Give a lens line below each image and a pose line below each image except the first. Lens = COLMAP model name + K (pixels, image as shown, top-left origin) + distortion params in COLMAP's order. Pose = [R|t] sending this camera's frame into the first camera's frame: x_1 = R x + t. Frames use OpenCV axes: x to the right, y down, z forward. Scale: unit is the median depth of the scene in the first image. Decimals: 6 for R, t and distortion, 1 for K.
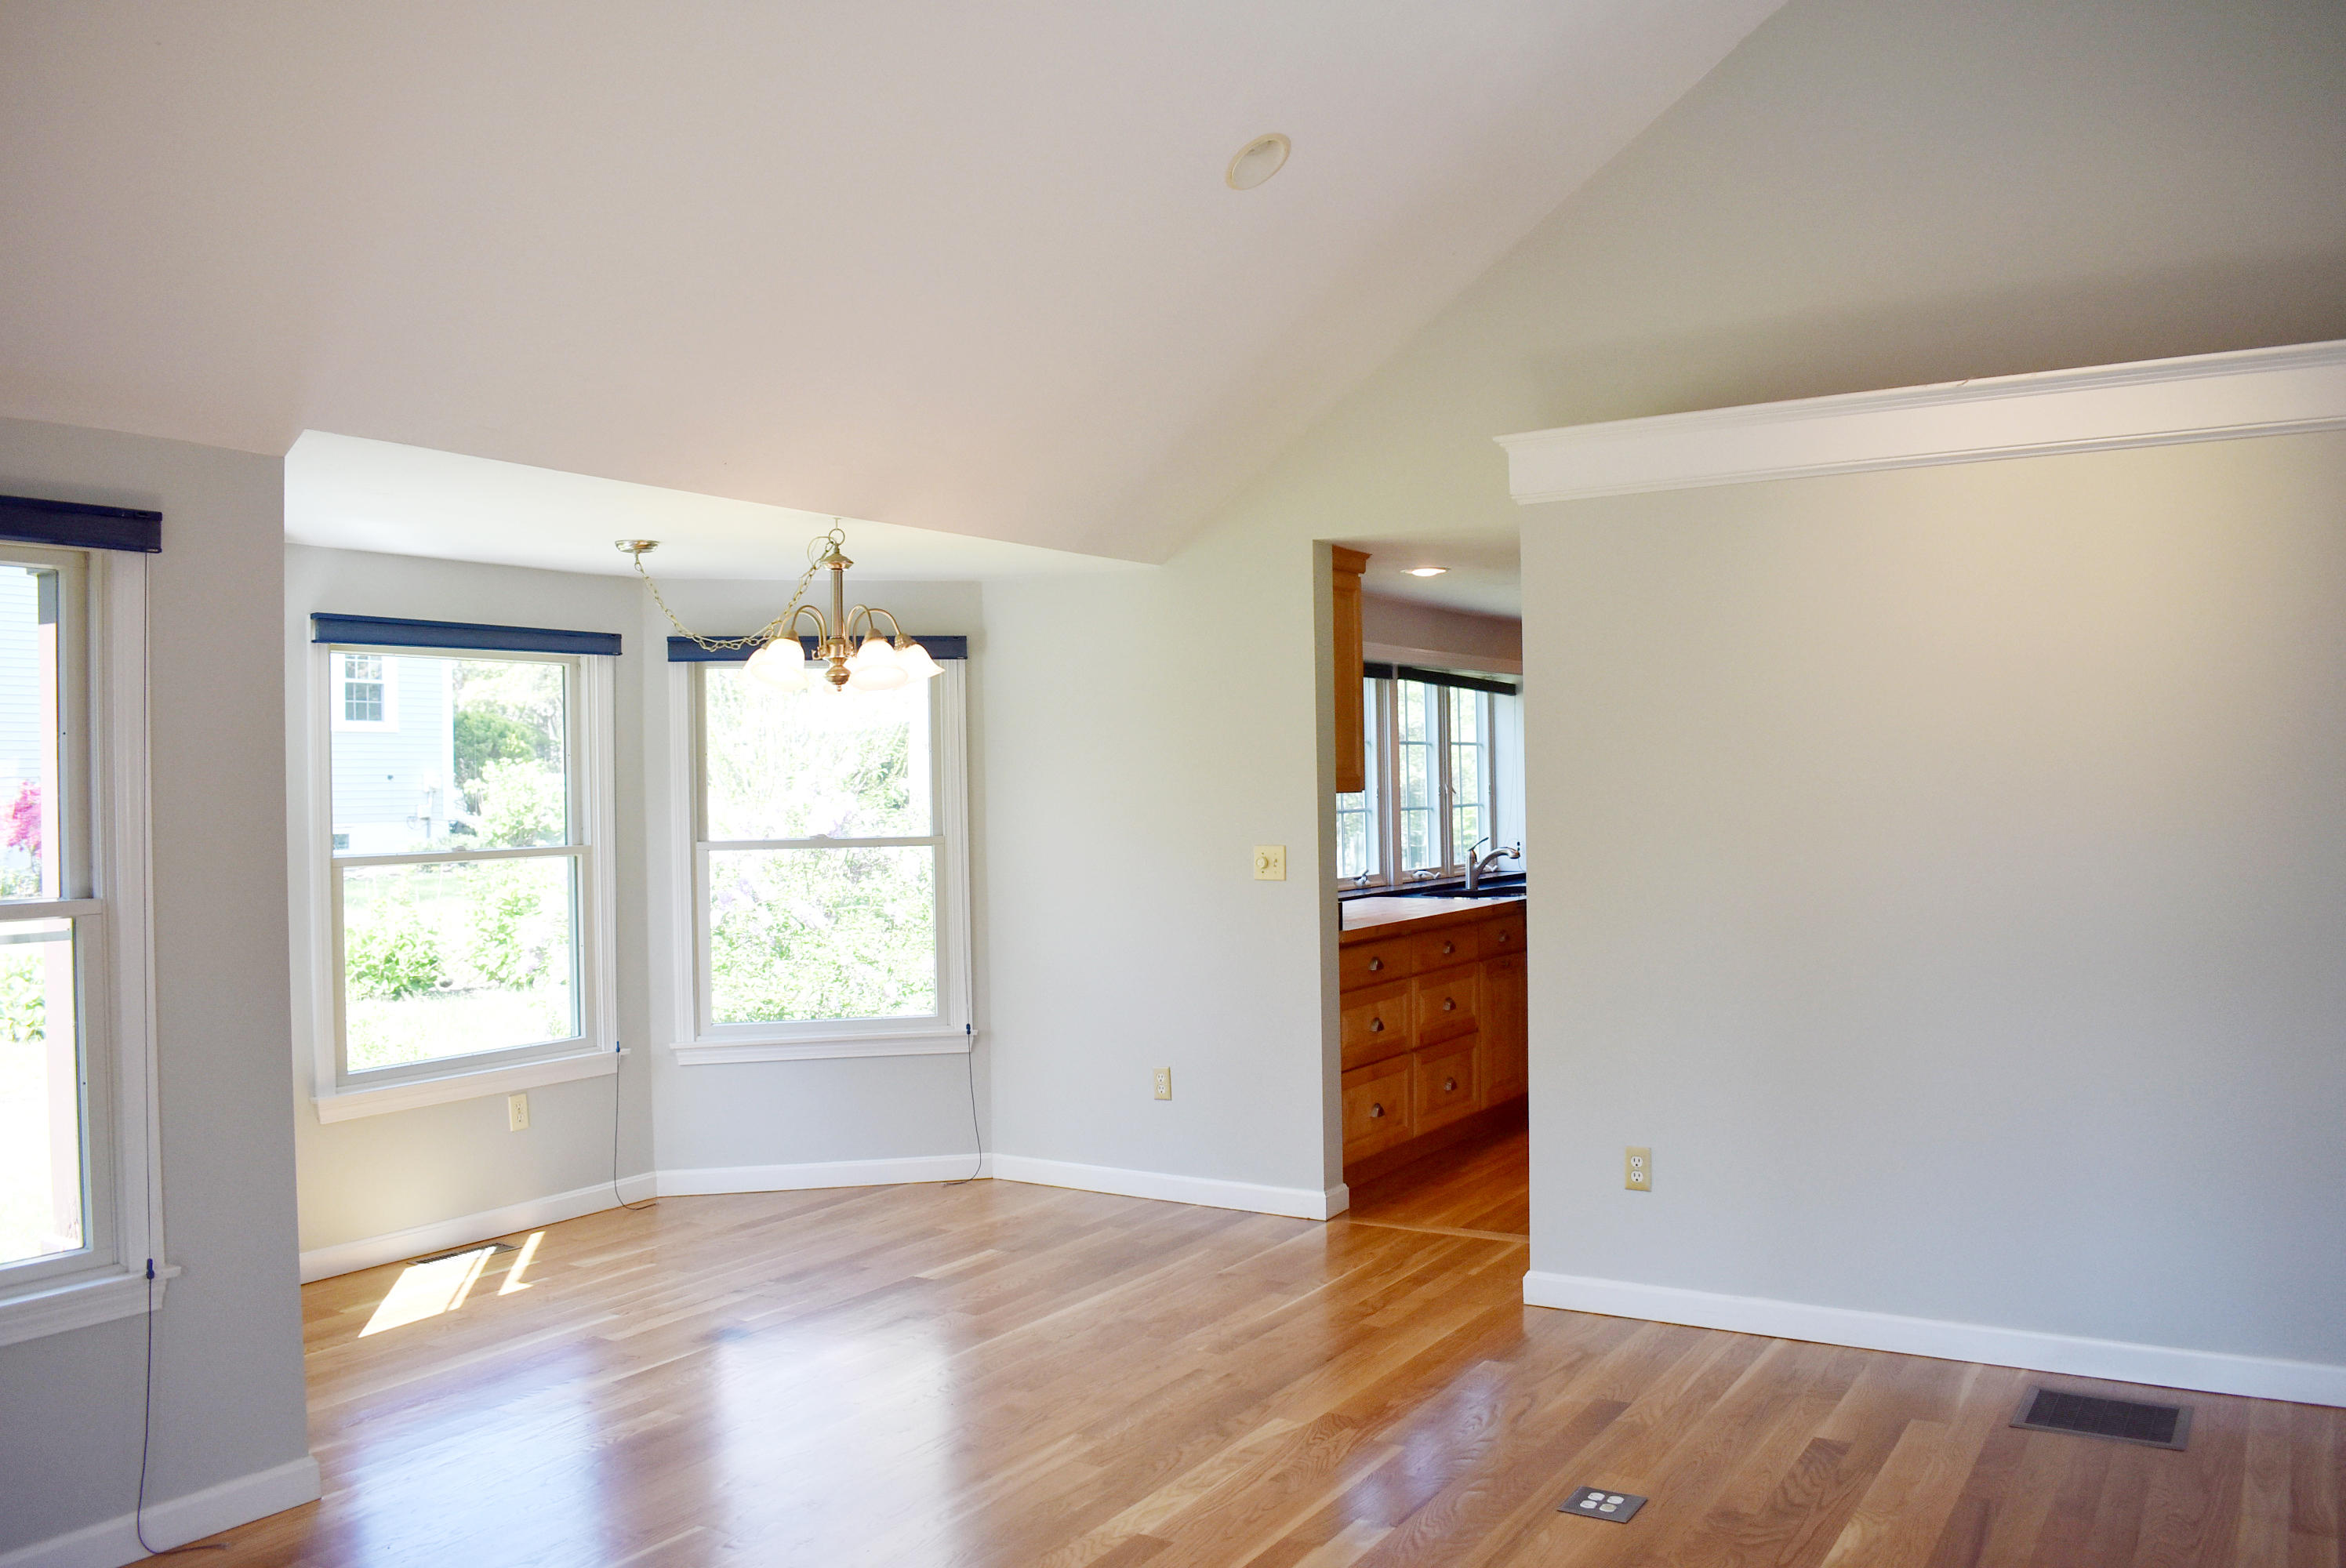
lens RADIAL K [[1859.3, 0, 1172.1], [0, 1859.3, 786.3], [0, 0, 1]] dist [-0.087087, 0.013547]
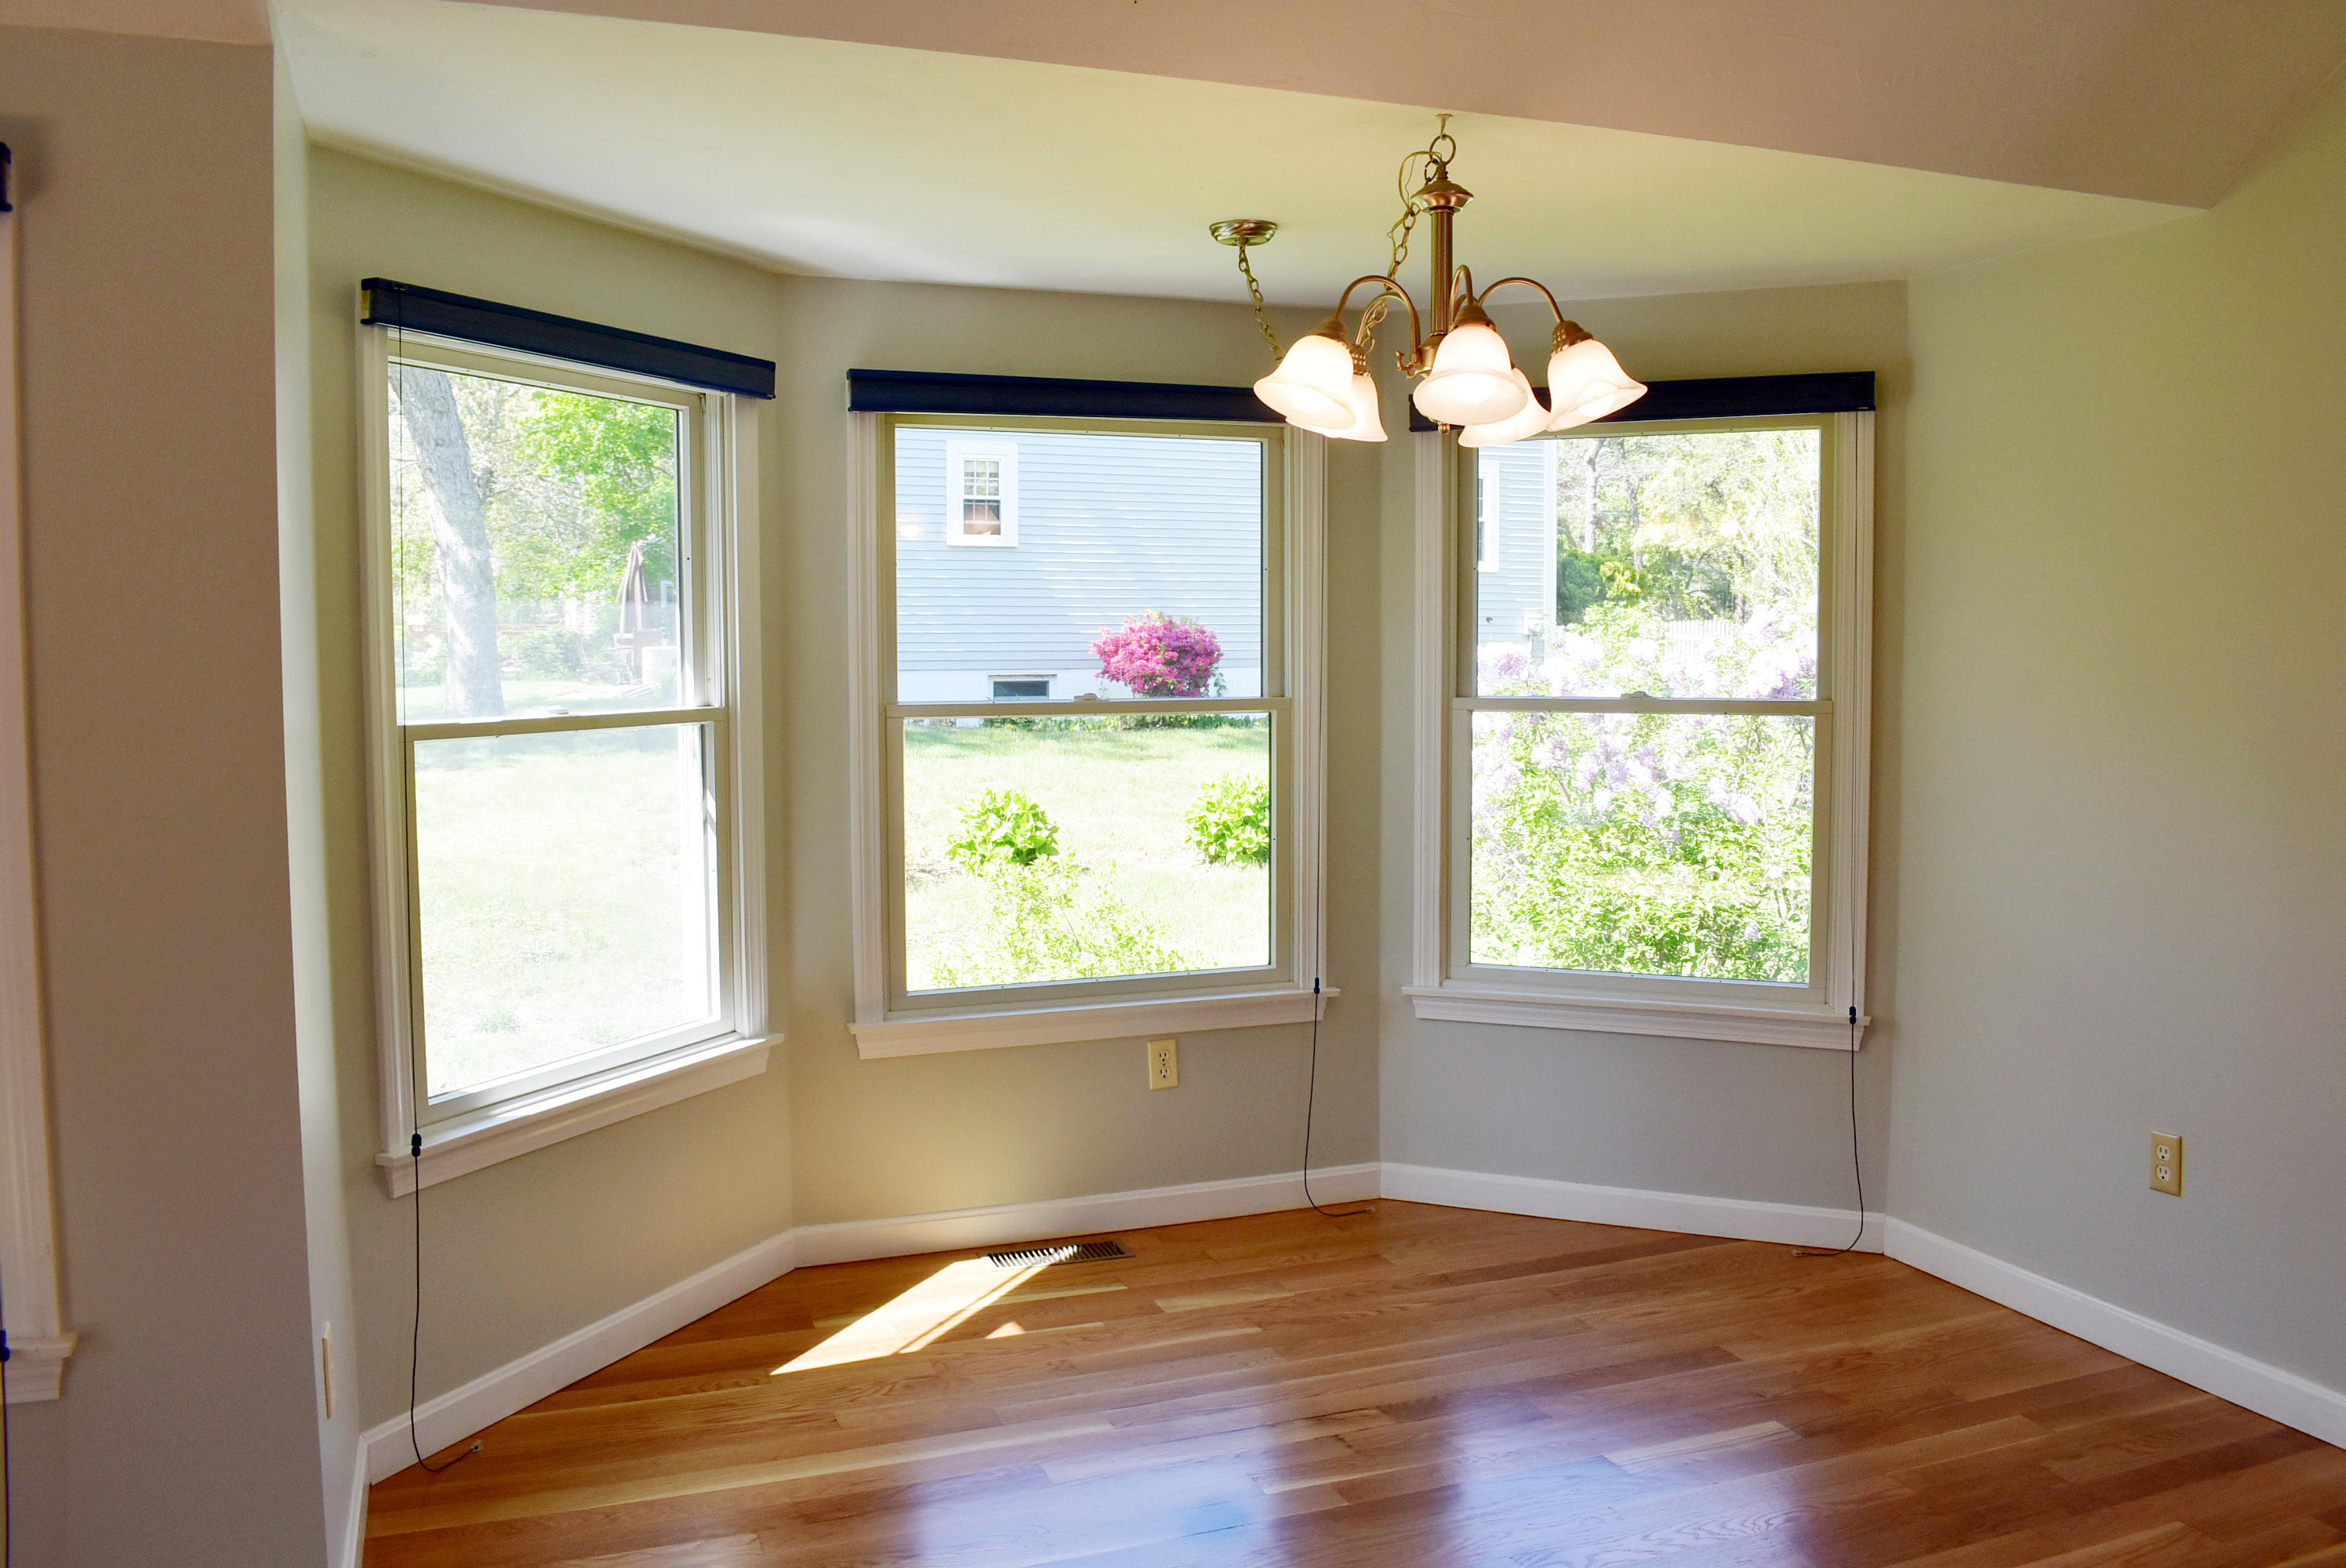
lens RADIAL K [[1859.3, 0, 1160.8], [0, 1859.3, 776.6], [0, 0, 1]] dist [-0.087087, 0.013547]
pose [[0.802258, 0.056993, -0.594251, 0.065670], [-0.012227, 0.996792, 0.079092, 0.006366], [0.596853, -0.056186, 0.800381, 0.387851]]
